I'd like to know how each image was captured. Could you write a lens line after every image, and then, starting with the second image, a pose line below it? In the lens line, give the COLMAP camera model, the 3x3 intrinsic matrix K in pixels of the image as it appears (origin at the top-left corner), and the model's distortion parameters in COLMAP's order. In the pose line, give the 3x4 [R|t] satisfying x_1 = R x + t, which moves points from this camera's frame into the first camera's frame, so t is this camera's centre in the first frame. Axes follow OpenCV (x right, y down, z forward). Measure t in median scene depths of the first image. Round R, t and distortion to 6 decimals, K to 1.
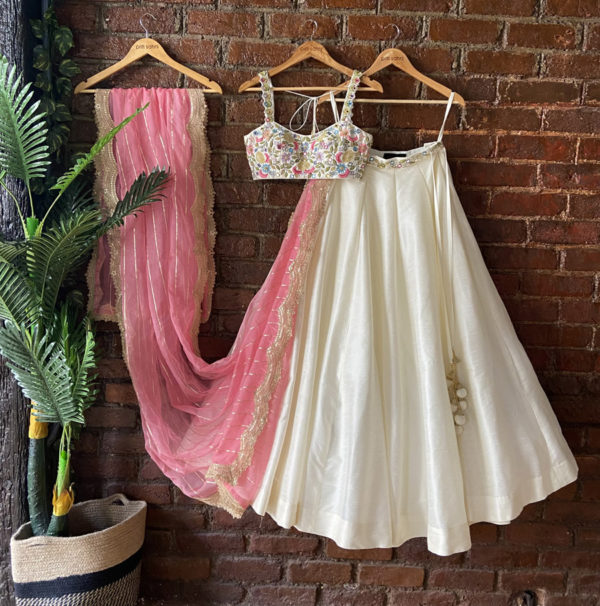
lens RADIAL K [[597.8, 0, 305.8], [0, 597.8, 268.1], [0, 0, 1]] dist [0.060595, 0.000000]
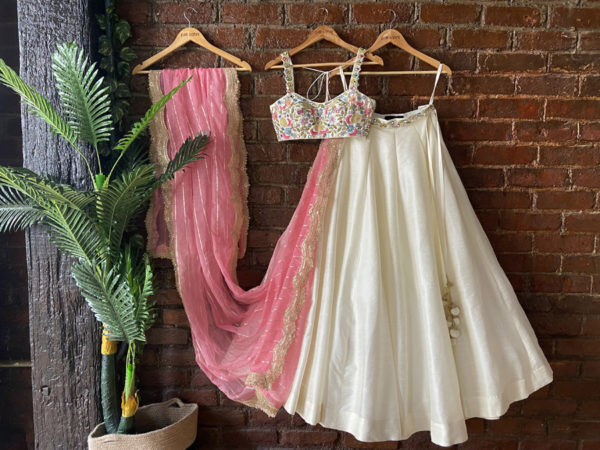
lens RADIAL K [[444.7, 0, 305.2], [0, 444.7, 225.5], [0, 0, 1]] dist [0.104606, -0.129479]
pose [[0.999514, -0.022091, -0.021985, -0.016294], [0.022023, 0.999752, -0.003357, 0.030139], [0.022054, 0.002872, 0.999753, 0.084961]]
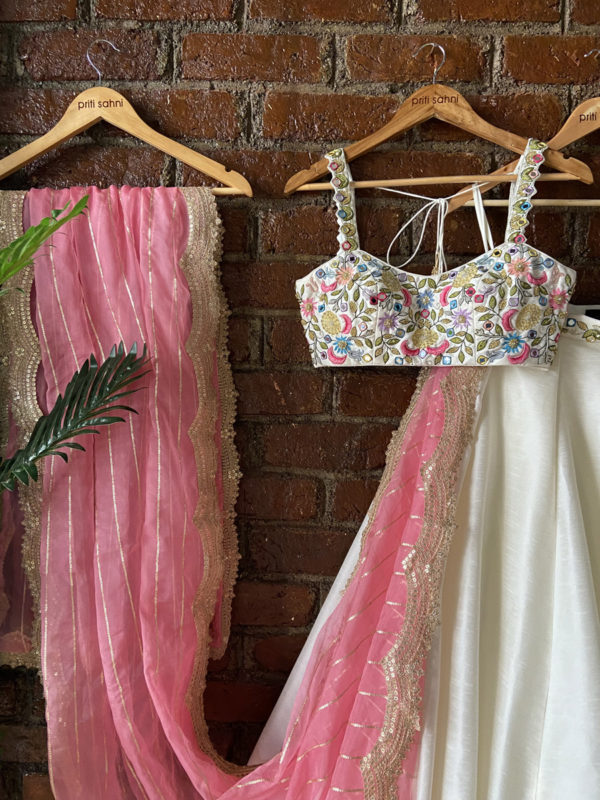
lens RADIAL K [[593.0, 0, 297.2], [0, 593.0, 402.5], [0, 0, 1]] dist [0.104606, -0.129479]
pose [[0.999813, -0.011700, -0.015373, -0.095204], [0.011053, 0.999075, -0.041559, -0.098559], [0.015845, 0.041382, 0.999018, 0.510604]]
